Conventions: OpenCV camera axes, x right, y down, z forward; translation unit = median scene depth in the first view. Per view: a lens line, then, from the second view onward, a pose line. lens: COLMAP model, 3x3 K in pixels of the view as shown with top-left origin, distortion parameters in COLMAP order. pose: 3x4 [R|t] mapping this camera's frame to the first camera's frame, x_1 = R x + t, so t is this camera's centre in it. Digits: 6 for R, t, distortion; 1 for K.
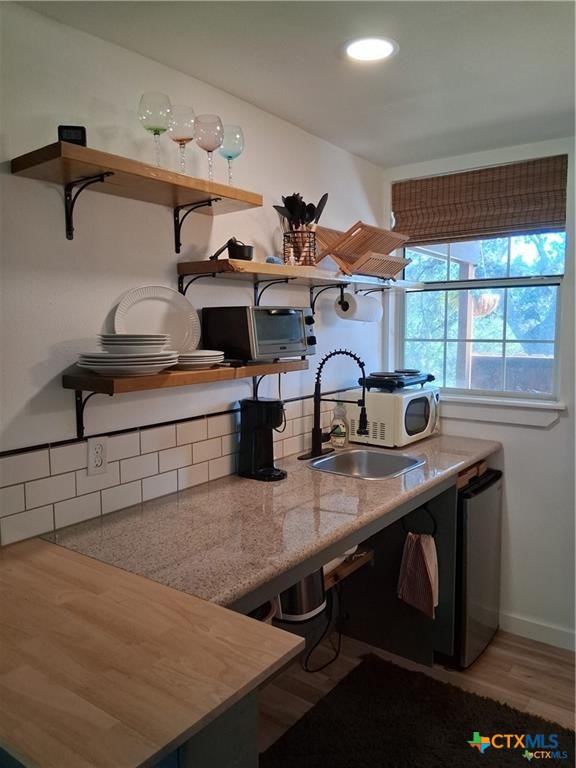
lens RADIAL K [[583.8, 0, 286.6], [0, 583.8, 386.2], [0, 0, 1]] dist [0.062807, -0.113566]
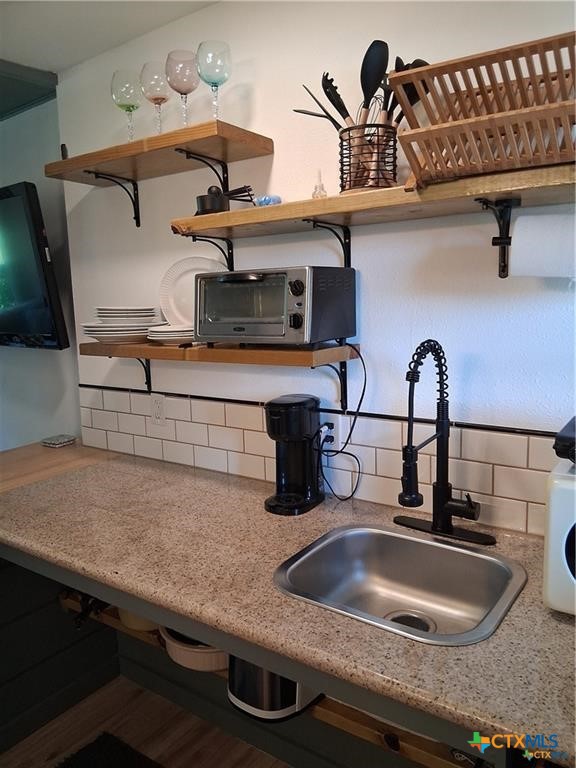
lens RADIAL K [[583.8, 0, 289.1], [0, 583.8, 383.0], [0, 0, 1]] dist [0.062807, -0.113566]
pose [[0.022946, 0.159046, -0.987005, 0.666477], [-0.074860, 0.984766, 0.156945, -0.109552], [0.996930, 0.070286, 0.034502, 0.974009]]
